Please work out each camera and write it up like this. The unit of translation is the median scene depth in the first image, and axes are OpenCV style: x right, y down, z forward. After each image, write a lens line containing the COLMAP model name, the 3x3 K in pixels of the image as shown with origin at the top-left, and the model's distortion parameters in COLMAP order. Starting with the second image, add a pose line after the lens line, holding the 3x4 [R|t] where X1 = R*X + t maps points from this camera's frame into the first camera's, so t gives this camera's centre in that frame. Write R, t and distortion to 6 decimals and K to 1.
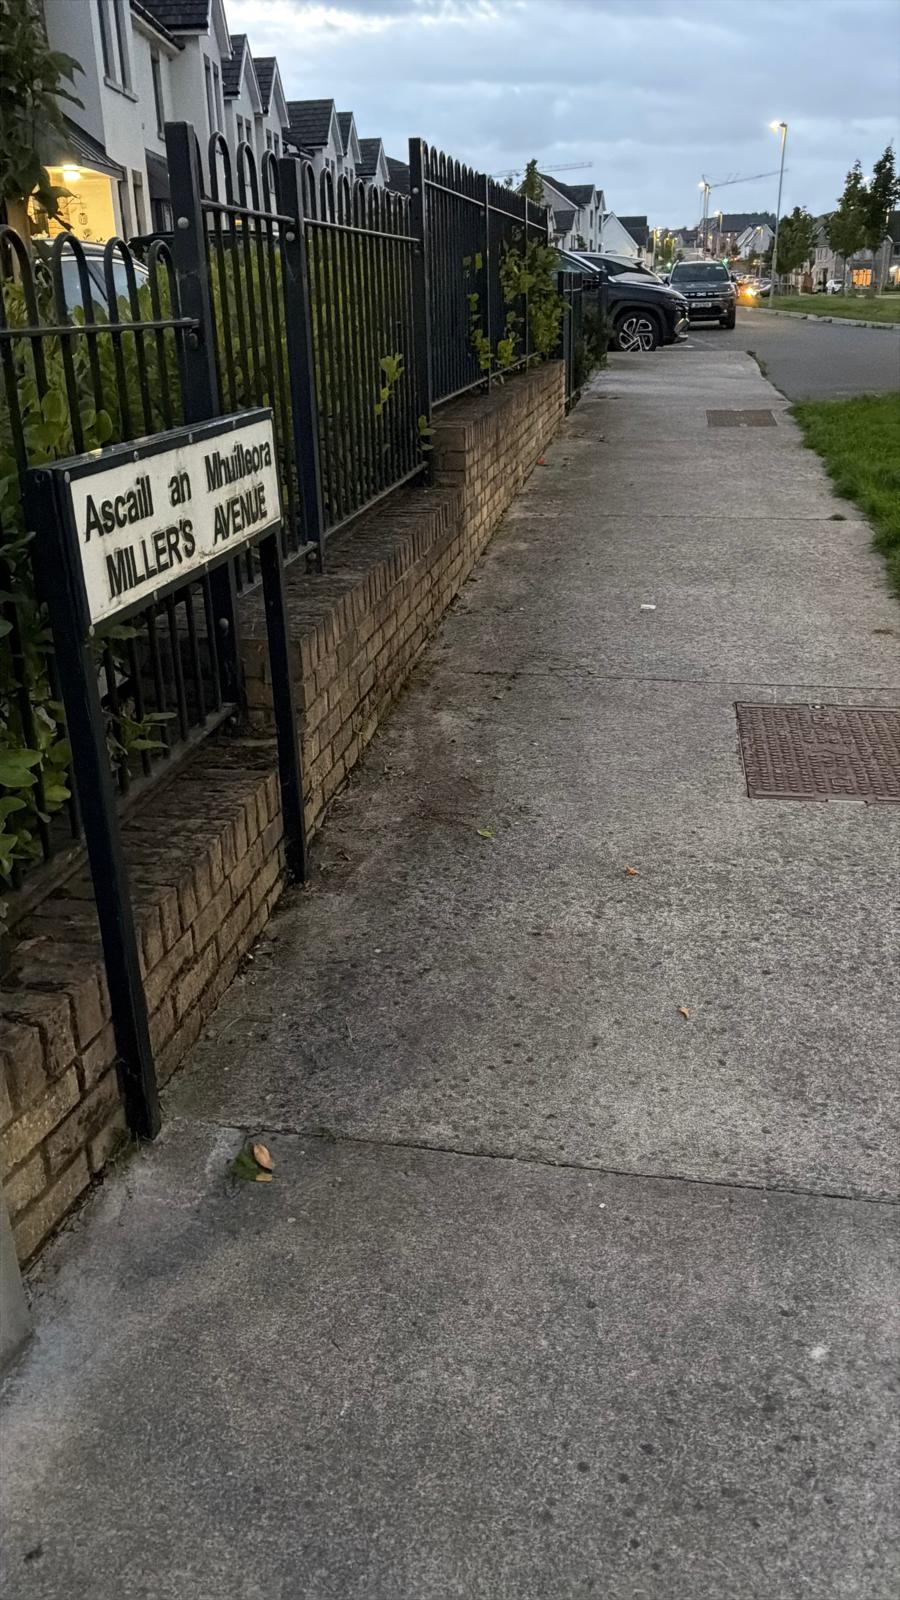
lens RADIAL K [[1229.2, 0, 452.2], [0, 1229.2, 876.3], [0, 0, 1]] dist [0.102904, -0.140114]
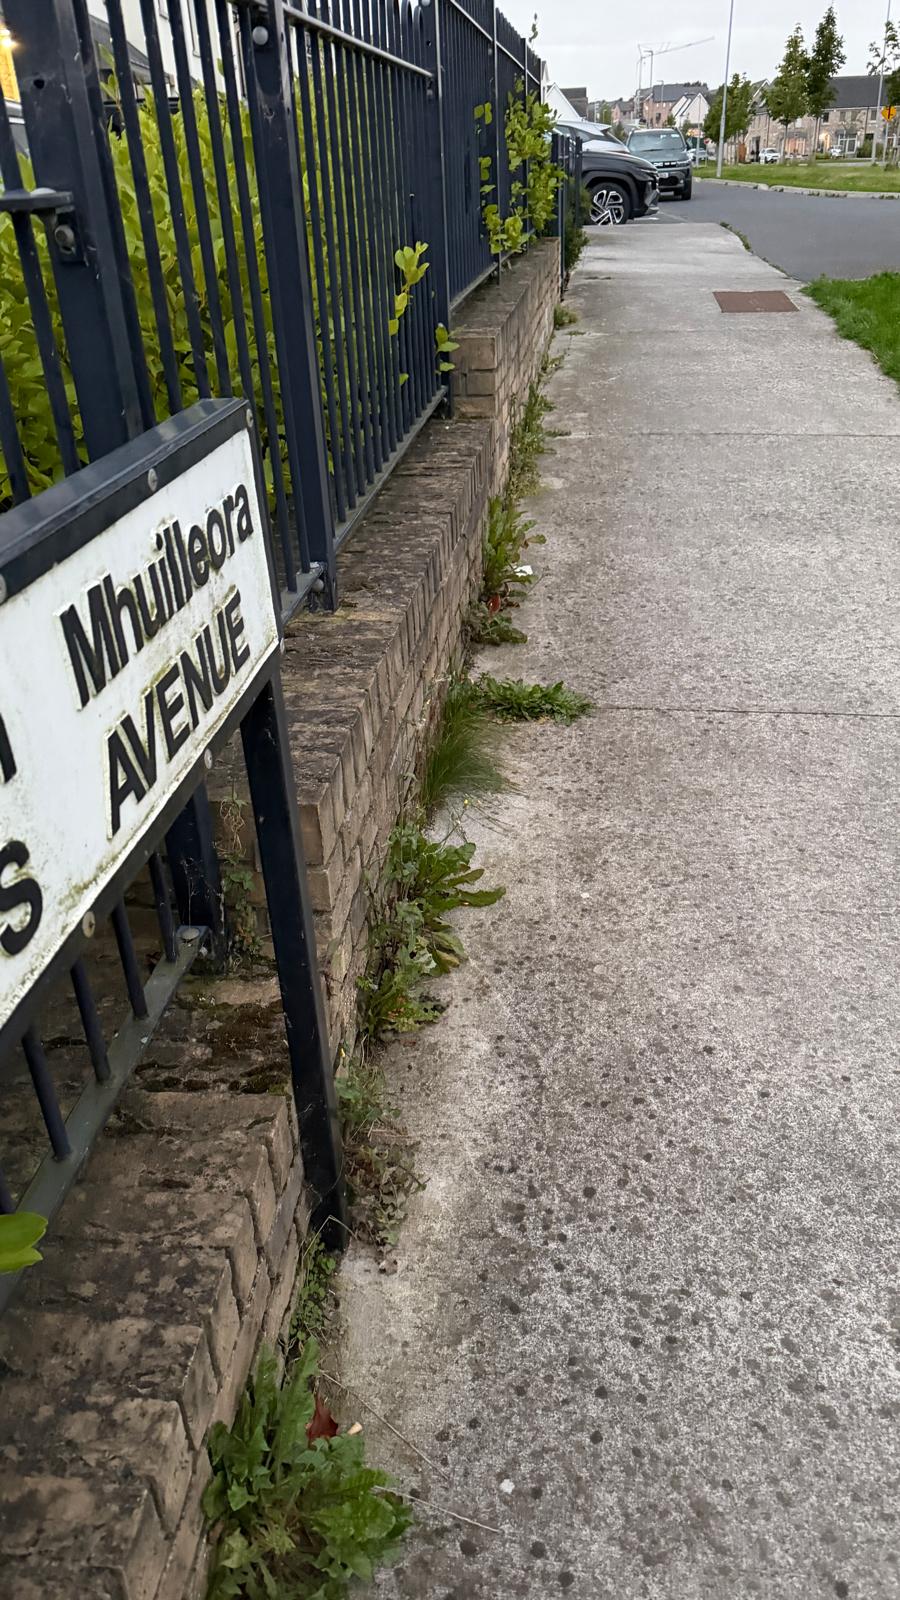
lens RADIAL K [[1091.1, 0, 450.0], [0, 1091.1, 849.5], [0, 0, 1]] dist [0.026483, -0.027731]
pose [[0.999103, -0.034330, 0.024811, -0.035731], [0.031162, 0.992476, 0.118406, -0.105674], [-0.028689, -0.117527, 0.992655, 0.240290]]
